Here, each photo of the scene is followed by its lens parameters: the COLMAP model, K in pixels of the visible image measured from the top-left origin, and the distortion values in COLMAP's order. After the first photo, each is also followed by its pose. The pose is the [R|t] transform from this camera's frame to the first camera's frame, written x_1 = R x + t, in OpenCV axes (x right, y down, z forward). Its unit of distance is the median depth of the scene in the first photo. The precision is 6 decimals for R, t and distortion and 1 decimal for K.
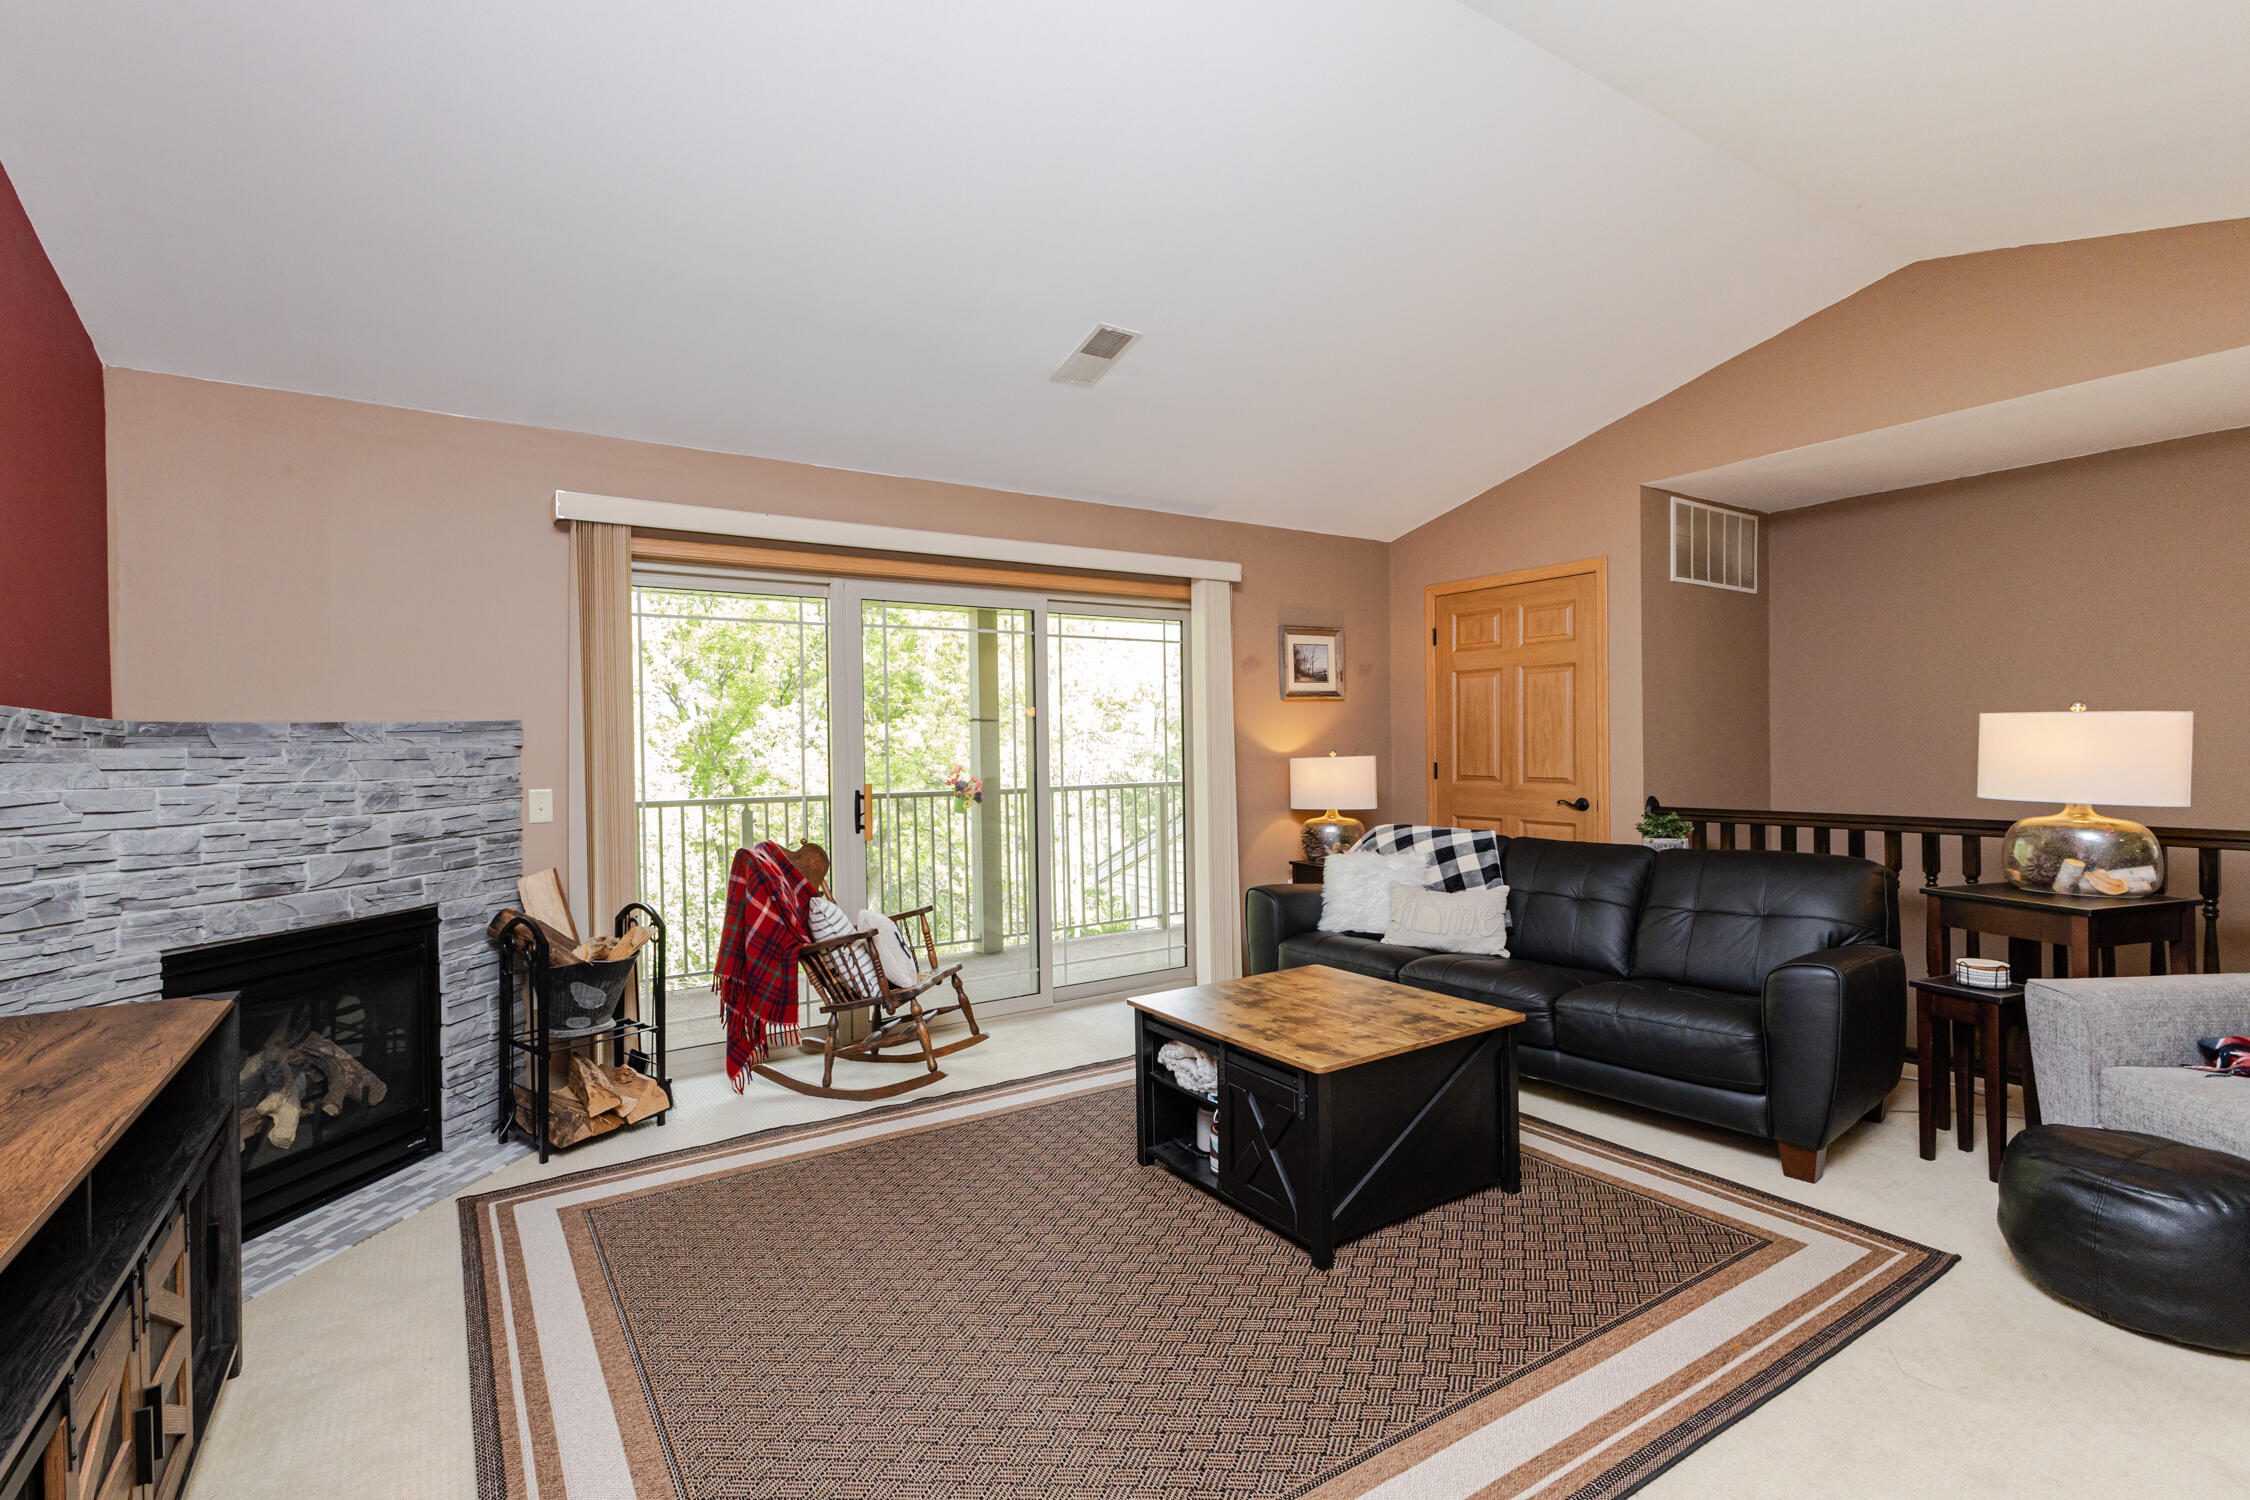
lens RADIAL K [[1002.2, 0, 1103.1], [0, 1002.2, 741.7], [0, 0, 1]] dist [0.023821, -0.006508]
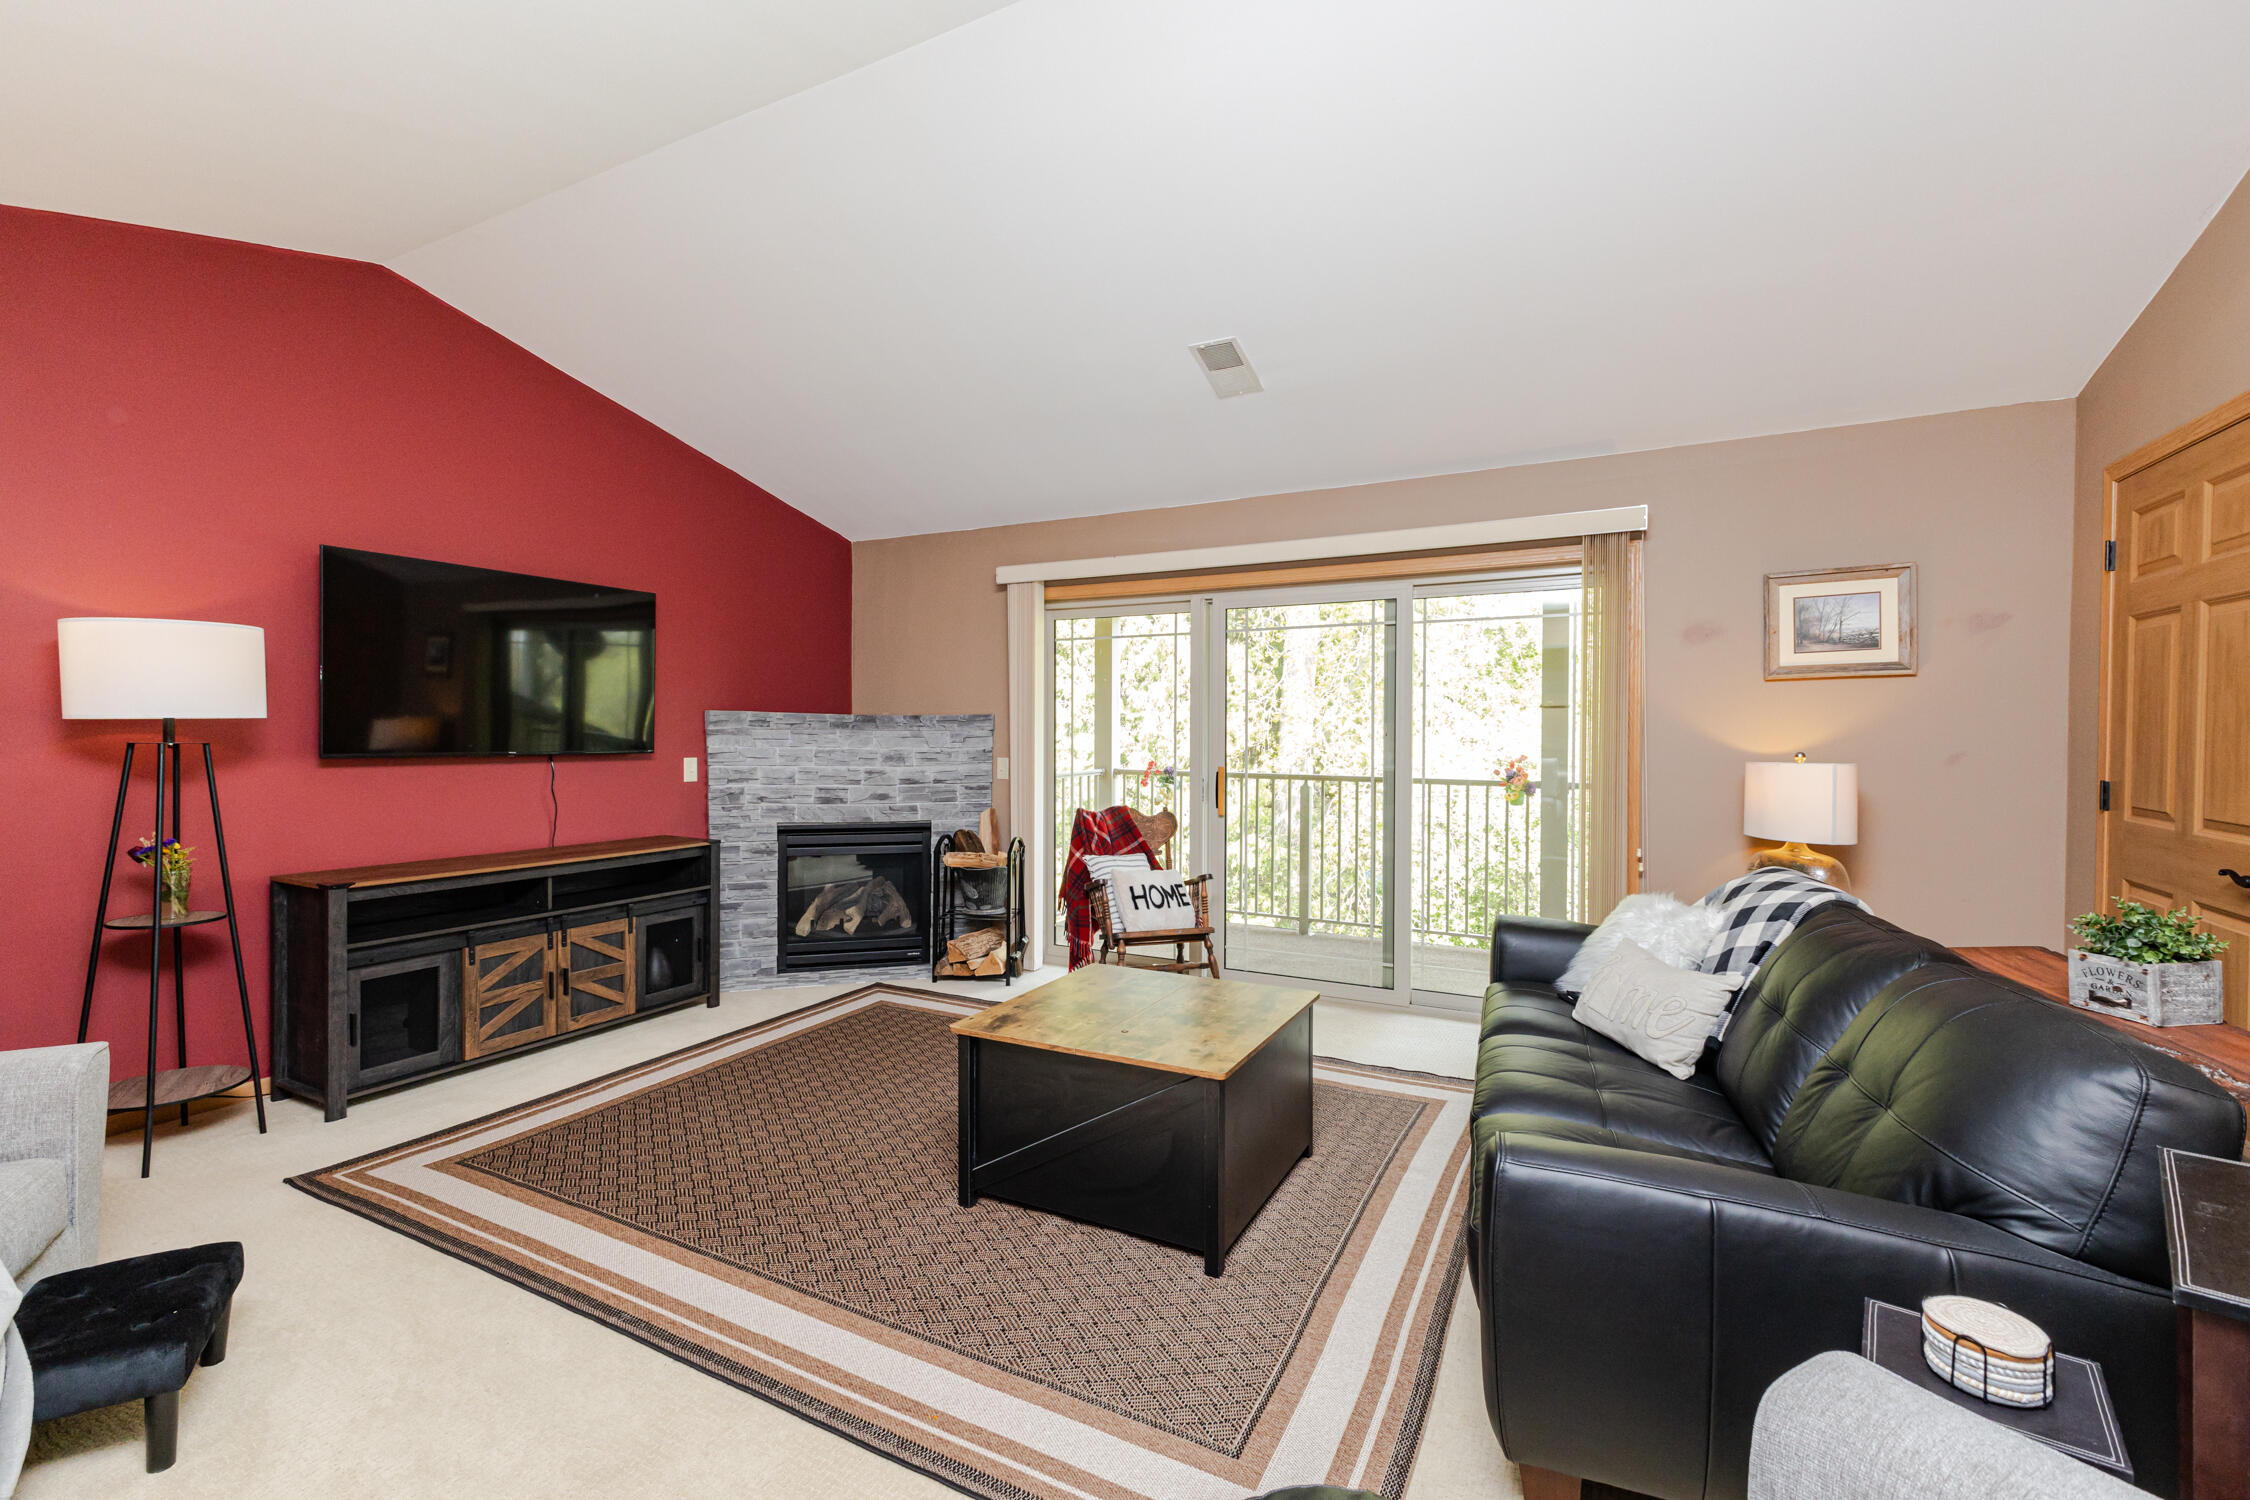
lens RADIAL K [[968.1, 0, 1153.1], [0, 968.1, 742.3], [0, 0, 1]] dist [0.009943, -0.000366]
pose [[0.510352, 0.026190, -0.859566, 0.865903], [-0.008772, 0.999643, 0.025250, -0.017172], [0.859921, -0.005346, 0.510400, 0.441866]]
